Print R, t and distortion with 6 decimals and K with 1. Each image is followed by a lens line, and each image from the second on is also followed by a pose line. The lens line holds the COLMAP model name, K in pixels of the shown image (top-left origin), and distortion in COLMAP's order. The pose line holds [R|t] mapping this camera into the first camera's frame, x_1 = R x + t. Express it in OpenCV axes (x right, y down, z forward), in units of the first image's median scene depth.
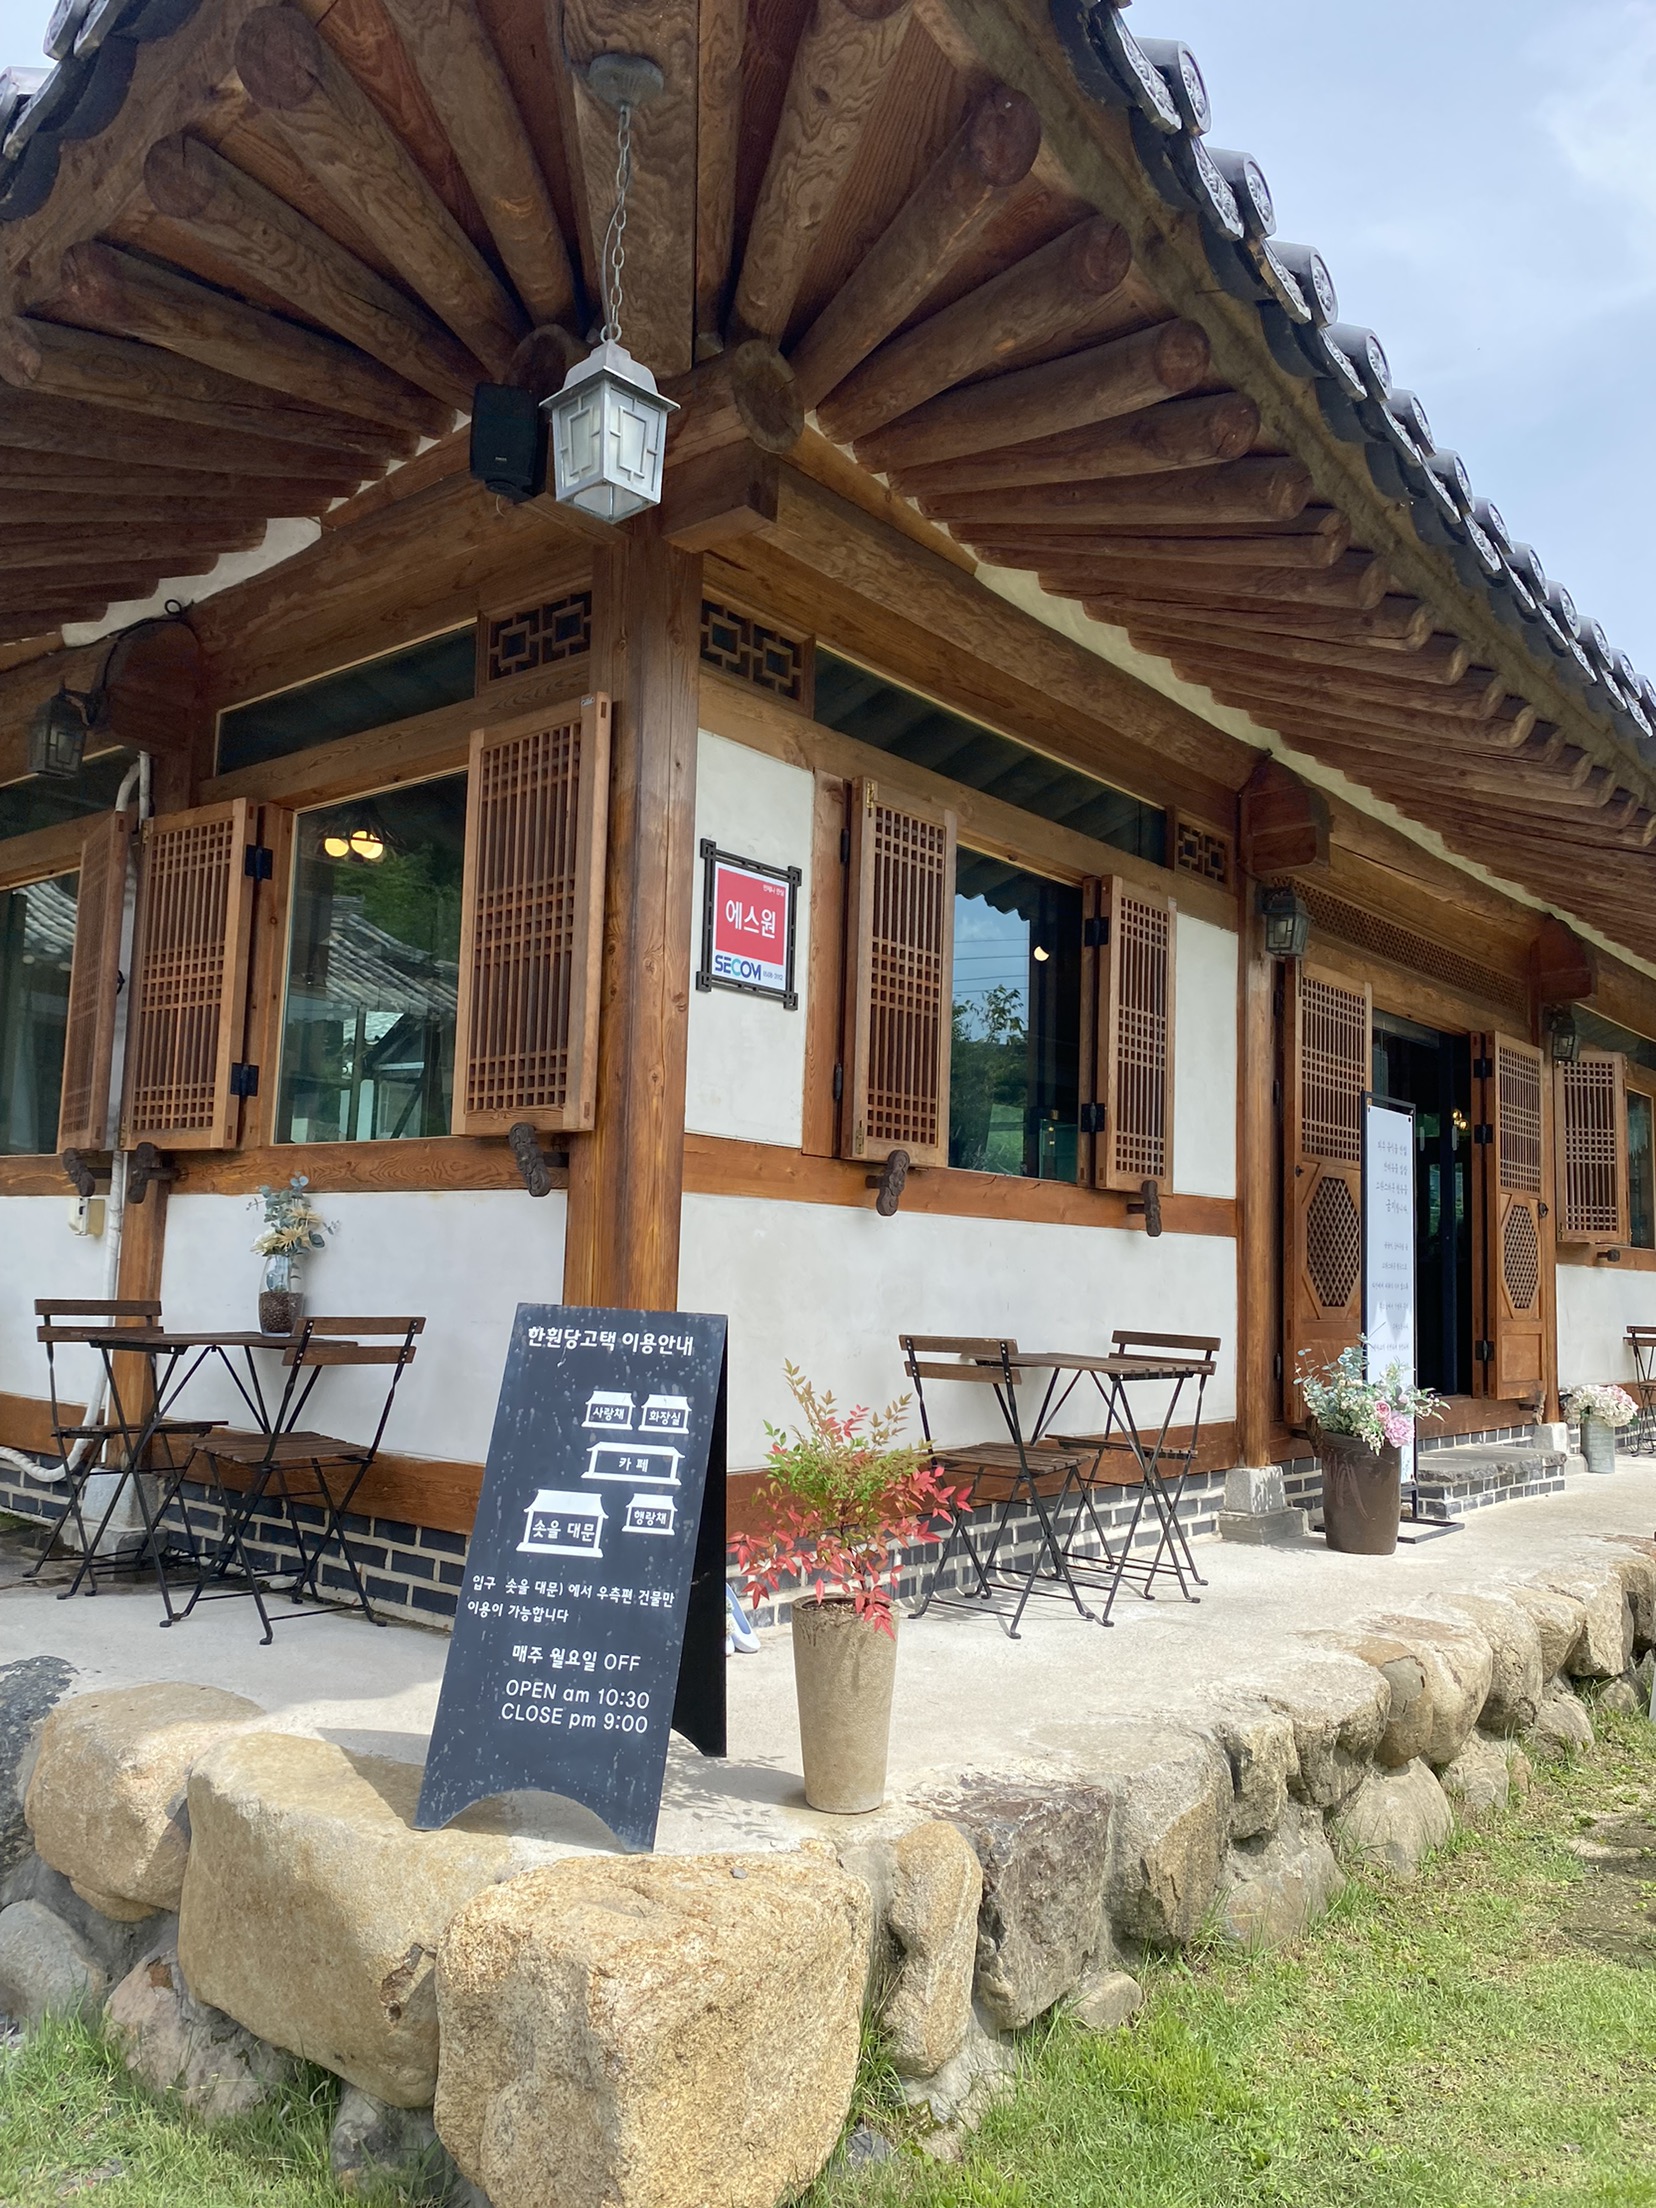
lens RADIAL K [[1668.5, 0, 825.4], [0, 1668.5, 1096.6], [0, 0, 1]] dist [0.016587, -0.016530]
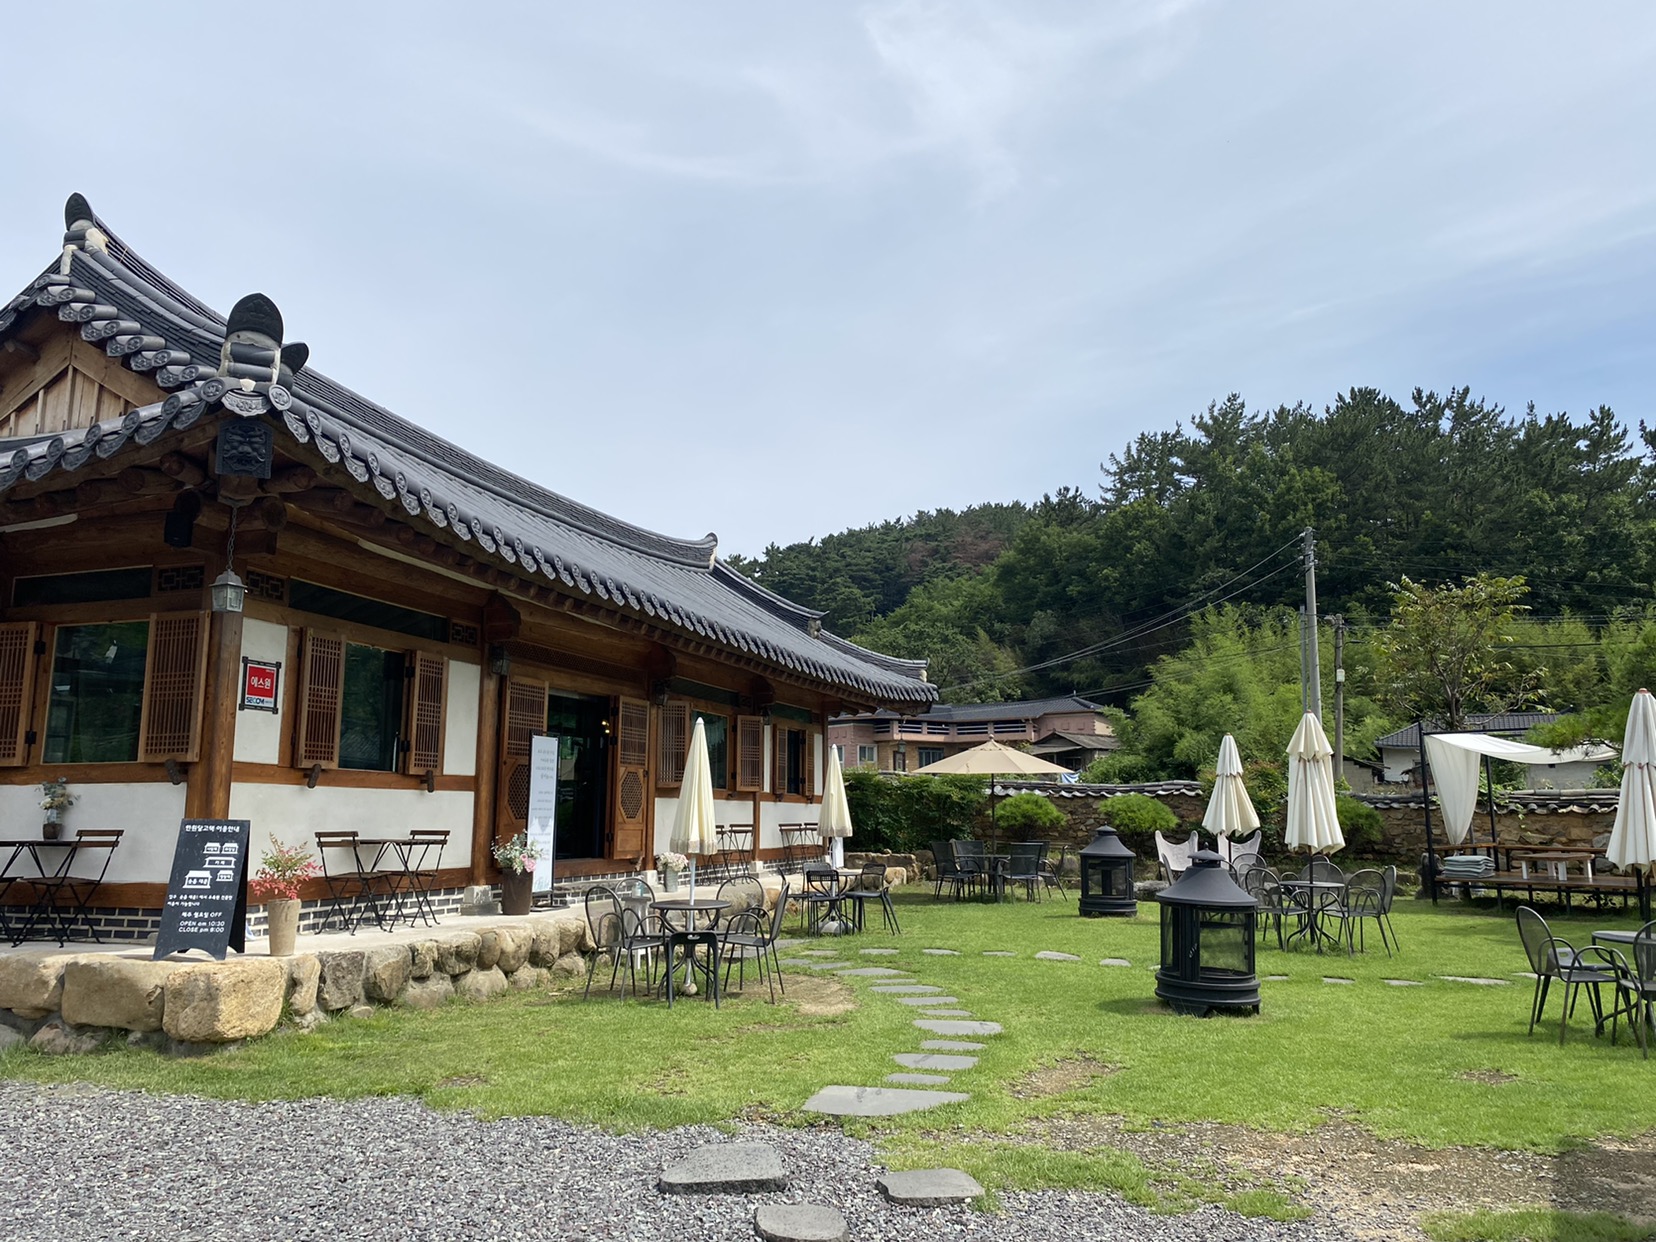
lens RADIAL K [[1251.4, 0, 834.8], [0, 1251.4, 605.8], [0, 0, 1]] dist [0.016587, -0.016530]
pose [[0.924152, 0.031843, 0.380695, 0.038774], [-0.009166, 0.998081, -0.061233, -0.112837], [-0.381915, 0.053099, 0.922671, -1.294740]]
